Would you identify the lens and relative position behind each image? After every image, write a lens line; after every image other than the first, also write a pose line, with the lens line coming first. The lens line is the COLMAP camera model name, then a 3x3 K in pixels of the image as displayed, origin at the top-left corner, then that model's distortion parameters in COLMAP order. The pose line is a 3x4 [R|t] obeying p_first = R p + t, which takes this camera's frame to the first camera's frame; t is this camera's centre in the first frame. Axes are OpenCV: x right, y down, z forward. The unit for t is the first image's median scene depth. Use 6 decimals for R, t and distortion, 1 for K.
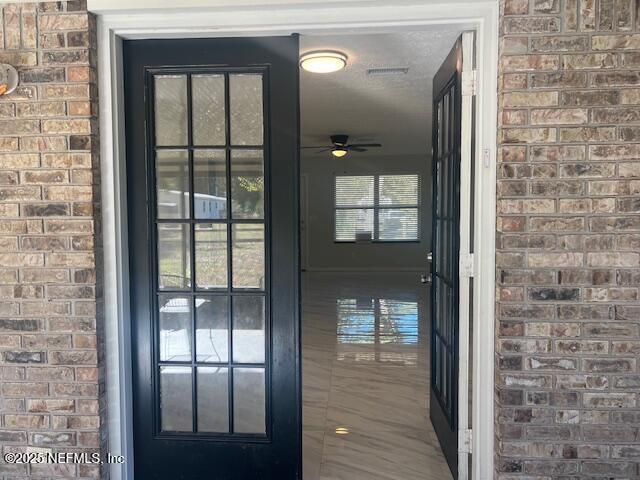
lens RADIAL K [[488.5, 0, 320.0], [0, 488.5, 240.0], [0, 0, 1]] dist [0.062704, -0.077625]
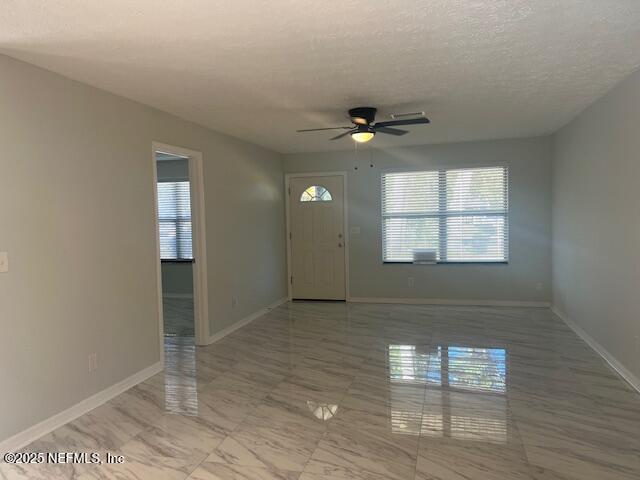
lens RADIAL K [[488.5, 0, 320.0], [0, 488.5, 240.0], [0, 0, 1]] dist [0.062704, -0.077625]
pose [[0.981299, -0.010879, -0.192181, 0.077360], [0.010882, 0.999940, -0.001041, -0.031334], [0.192180, -0.001070, 0.981359, 0.263928]]
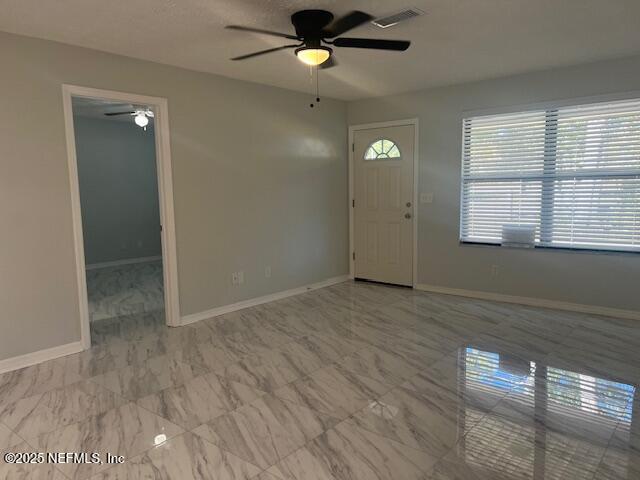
lens RADIAL K [[480.4, 0, 303.6], [0, 480.4, 262.6], [0, 0, 1]] dist [0.024533, -0.002356]
pose [[0.791545, 0.087671, -0.604789, 0.219884], [-0.014815, 0.992118, 0.124428, -0.038650], [0.610931, -0.089530, 0.786605, 0.471627]]
